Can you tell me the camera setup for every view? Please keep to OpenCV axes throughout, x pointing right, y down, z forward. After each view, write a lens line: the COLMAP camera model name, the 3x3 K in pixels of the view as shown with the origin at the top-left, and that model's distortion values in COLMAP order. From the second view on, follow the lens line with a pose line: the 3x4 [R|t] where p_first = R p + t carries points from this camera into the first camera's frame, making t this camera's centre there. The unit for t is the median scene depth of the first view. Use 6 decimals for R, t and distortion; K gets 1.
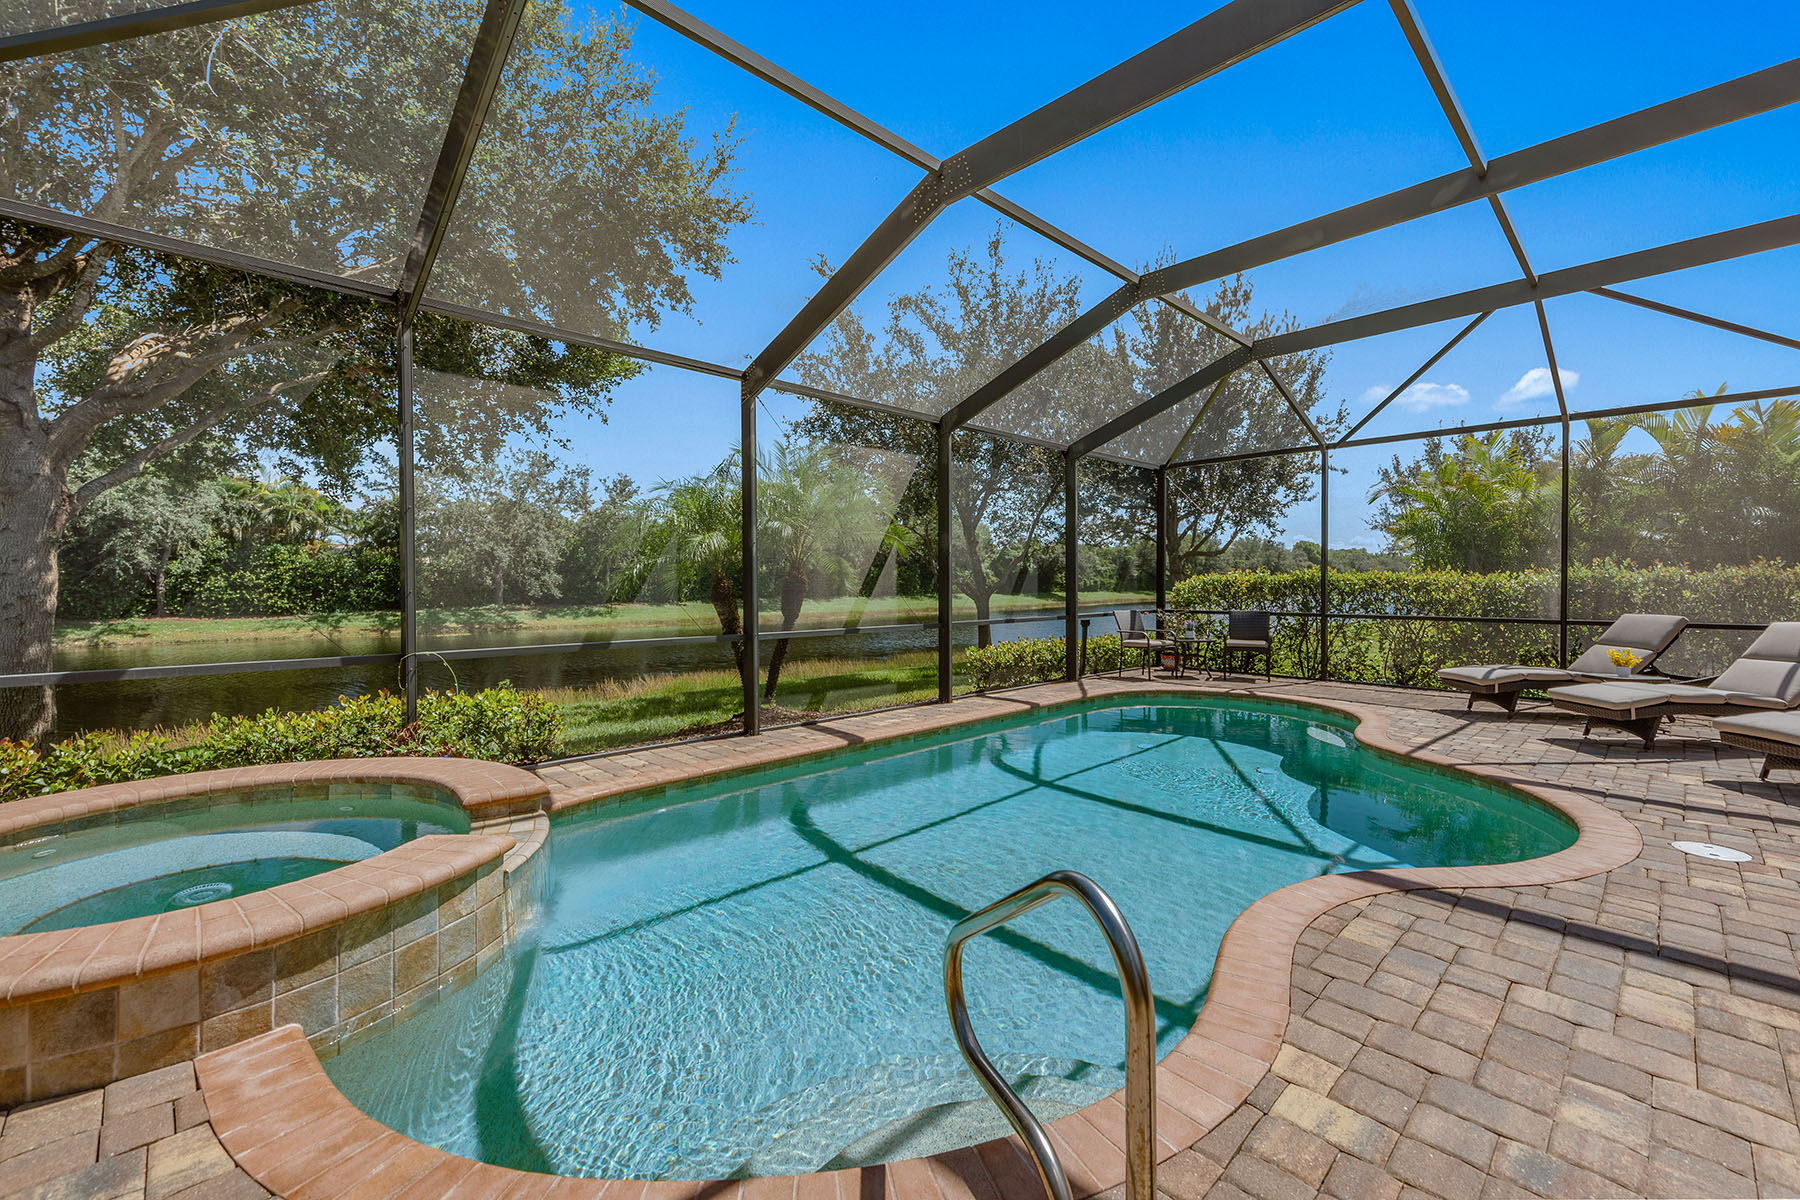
lens RADIAL K [[751.8, 0, 900.0], [0, 751.8, 600.0], [0, 0, 1]] dist [0.014198, 0.000040]
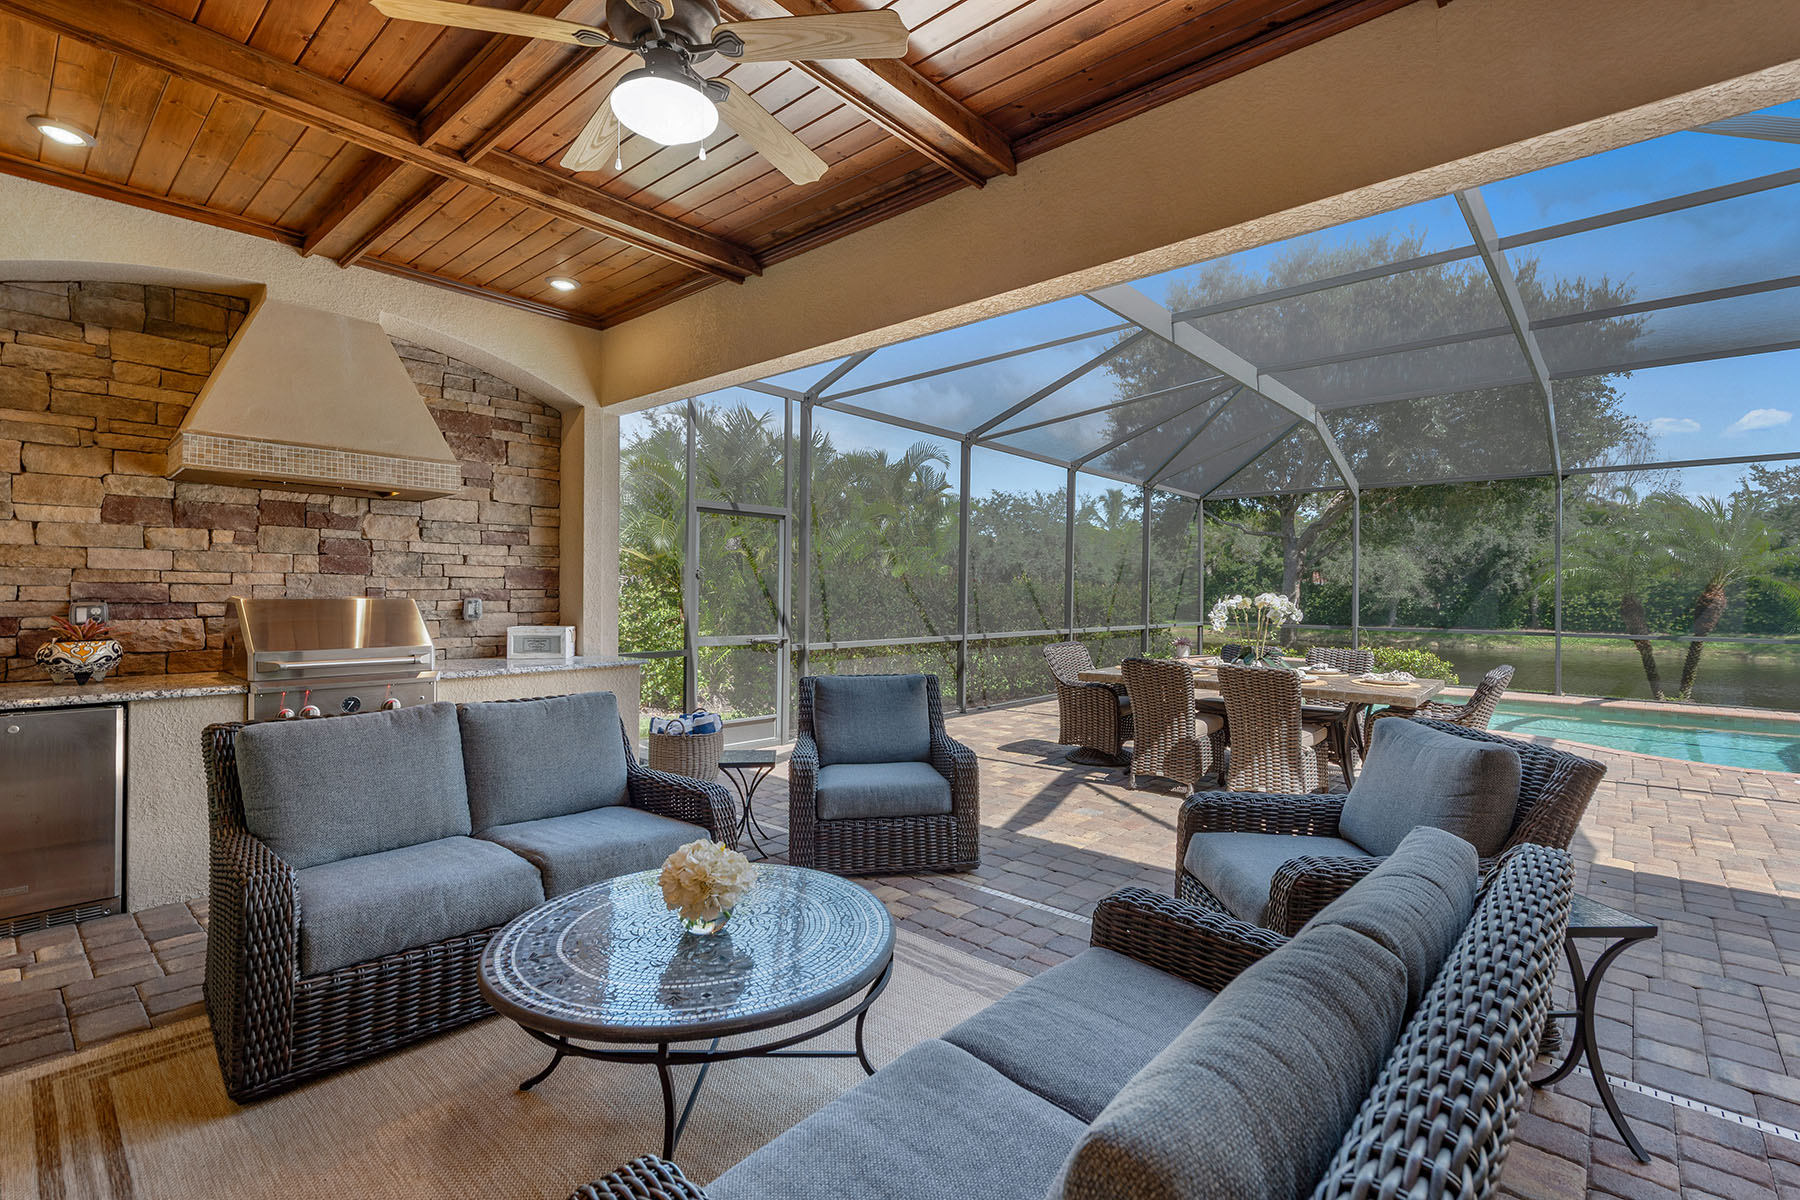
lens RADIAL K [[810.6, 0, 900.0], [0, 810.6, 600.0], [0, 0, 1]] dist [0.017200, -0.006054]
pose [[0.072780, 0.008187, -0.997314, 0.243435], [-0.032061, 0.999469, 0.005865, 0.001598], [0.996833, 0.031548, 0.073004, -0.094290]]
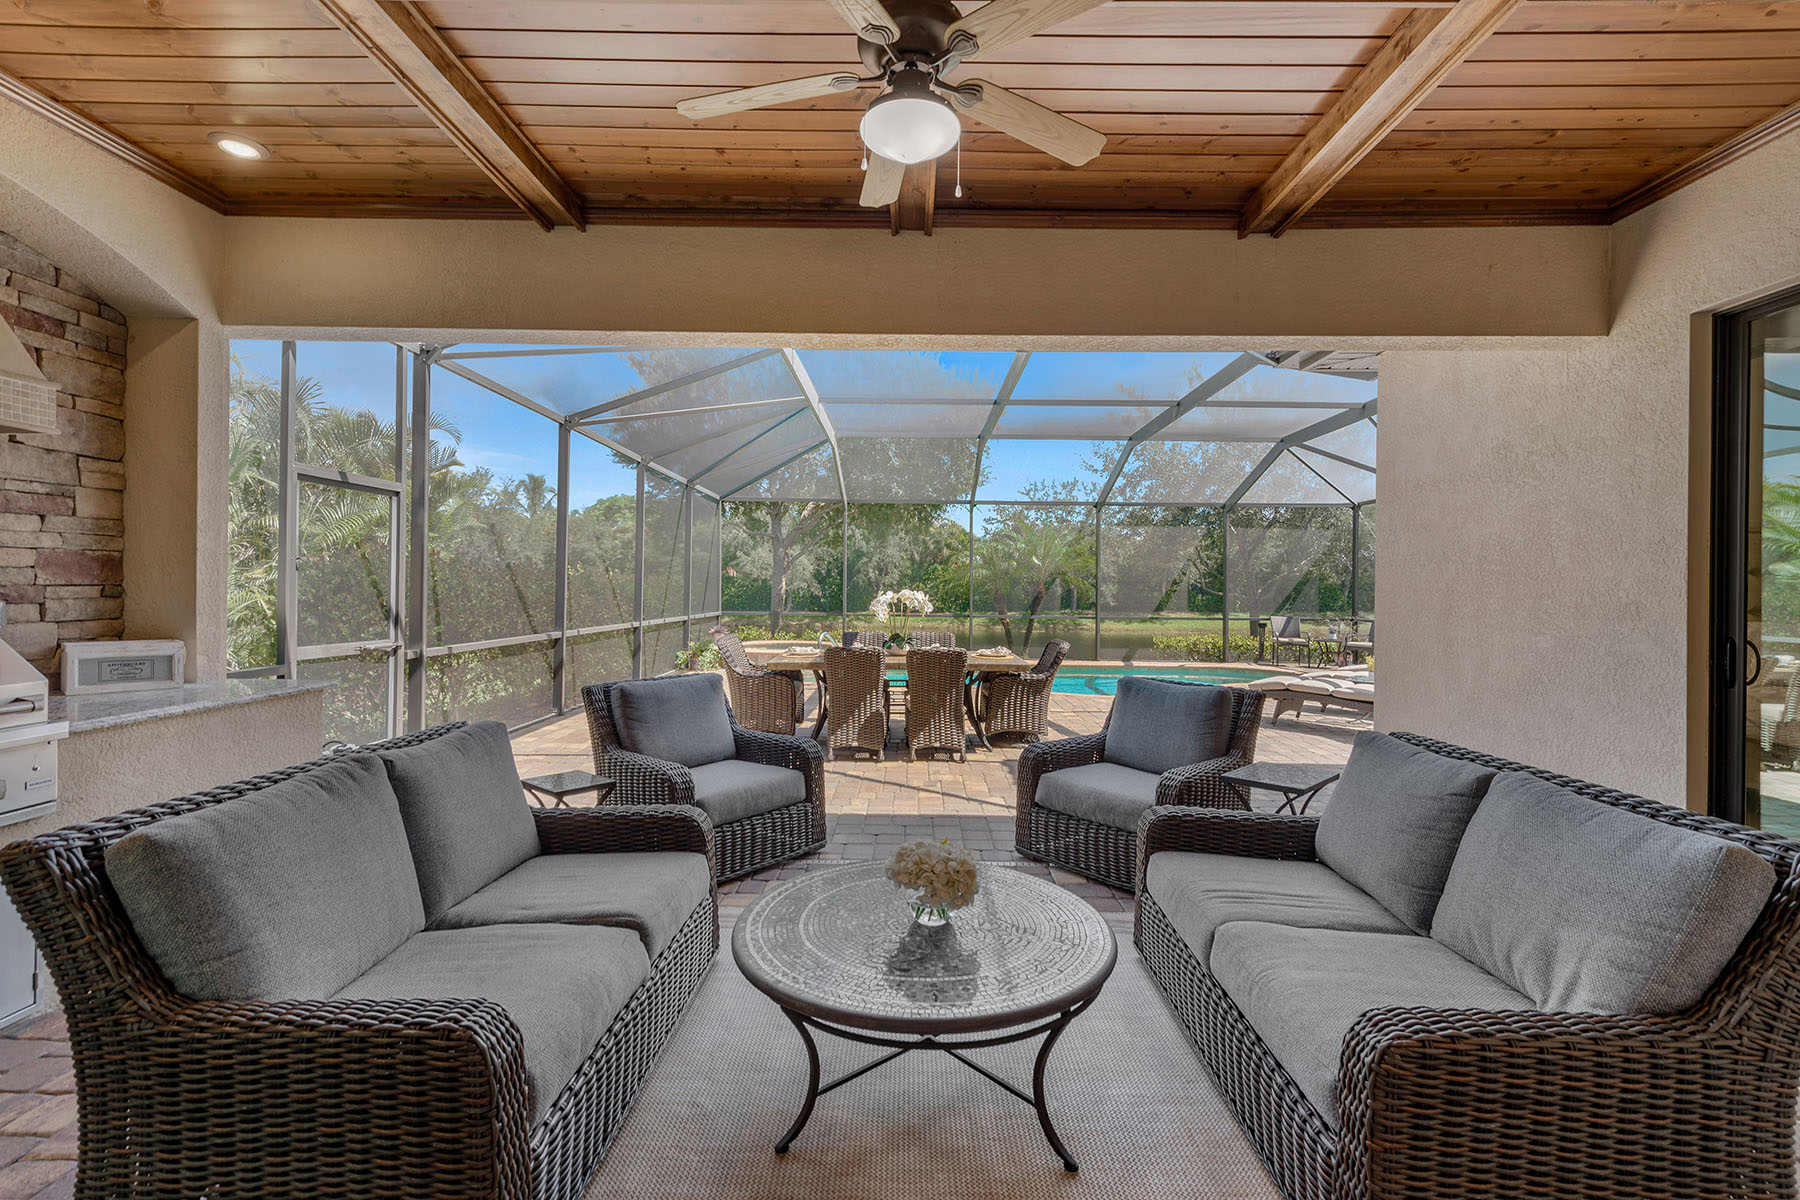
lens RADIAL K [[787.9, 0, 896.7], [0, 787.9, 590.9], [0, 0, 1]] dist [0.016364, -0.005240]
pose [[0.707377, 0.009810, -0.706769, 0.225467], [-0.027974, 0.999509, -0.014125, 0.001971], [0.706283, 0.029763, 0.707304, -0.145272]]
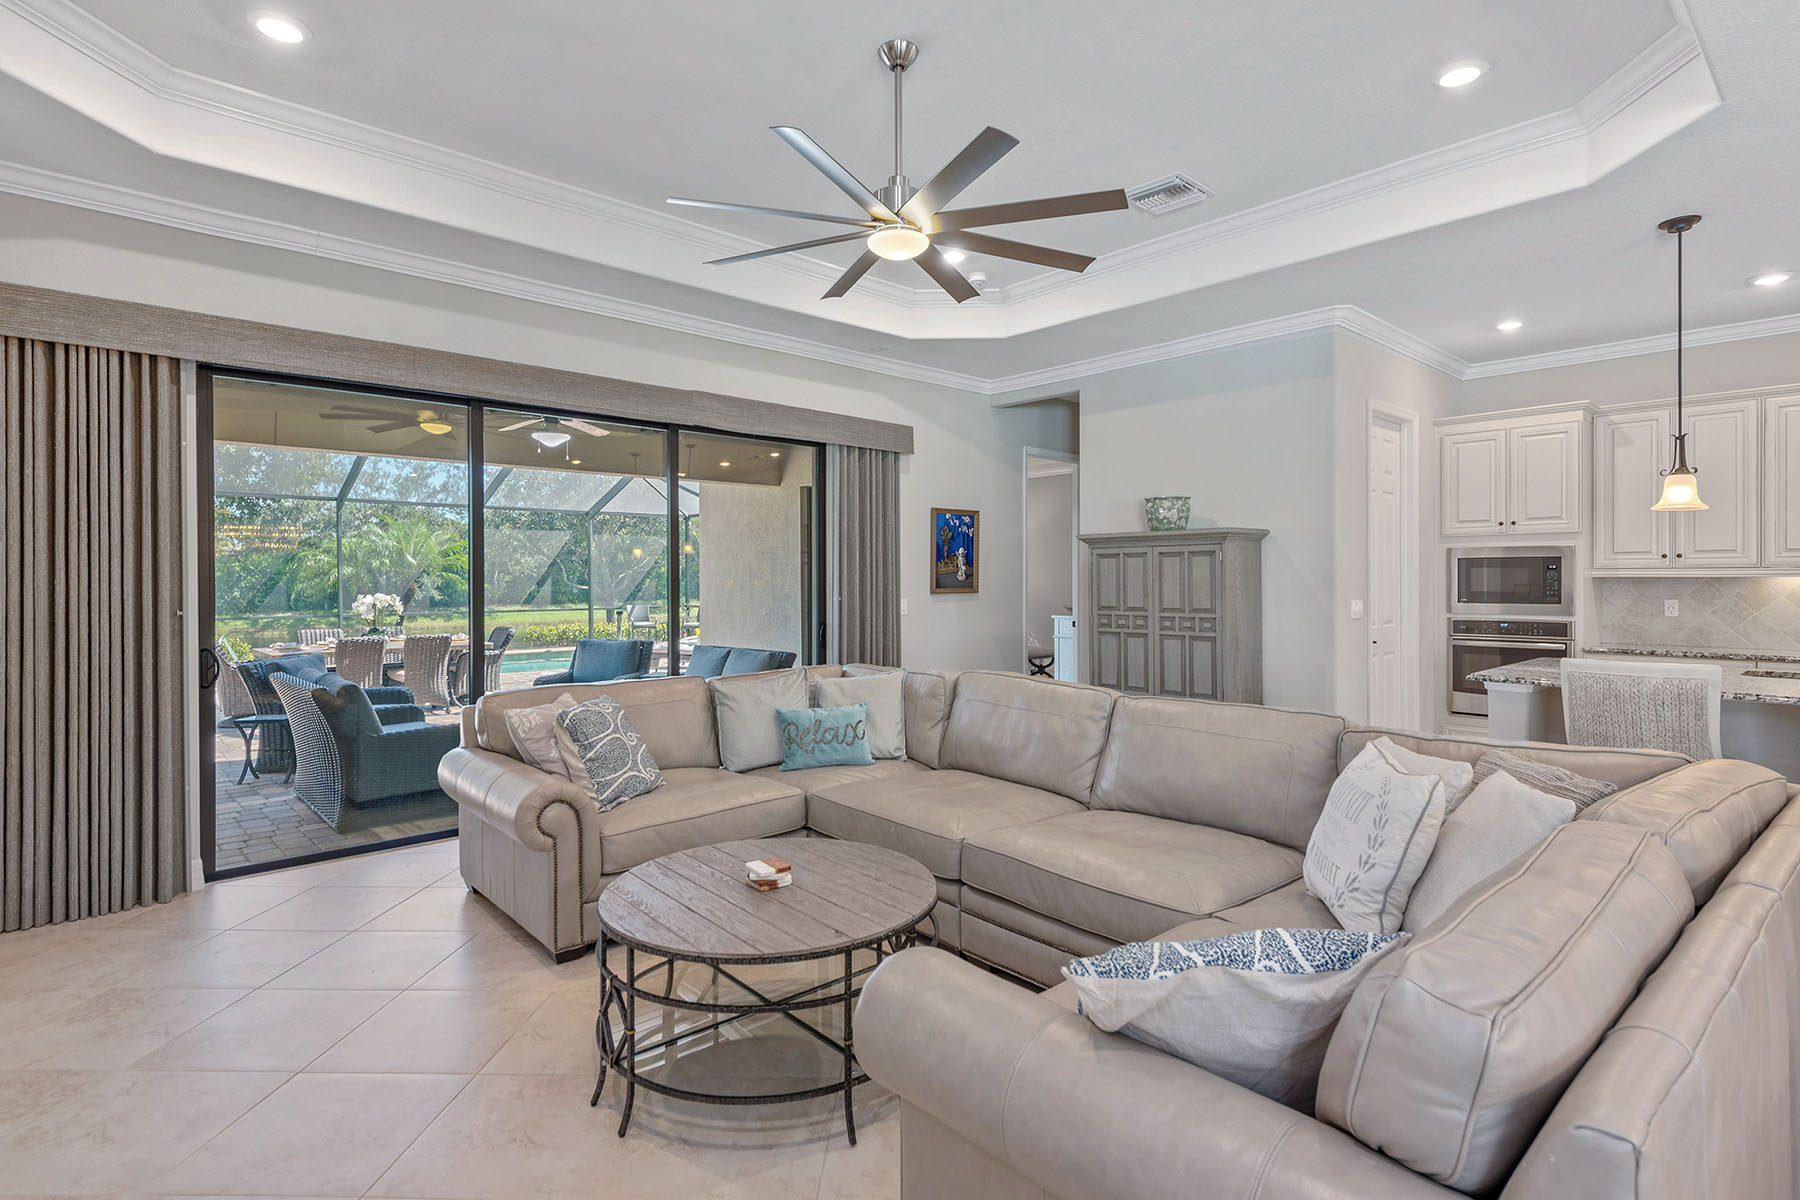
lens RADIAL K [[903.6, 0, 909.7], [0, 903.6, 580.1], [0, 0, 1]] dist [0.010104, -0.000445]
pose [[0.999889, -0.003687, -0.014437, 0.259909], [0.003340, 0.999706, -0.024015, 0.002099], [0.014521, 0.023964, 0.999607, -0.284048]]
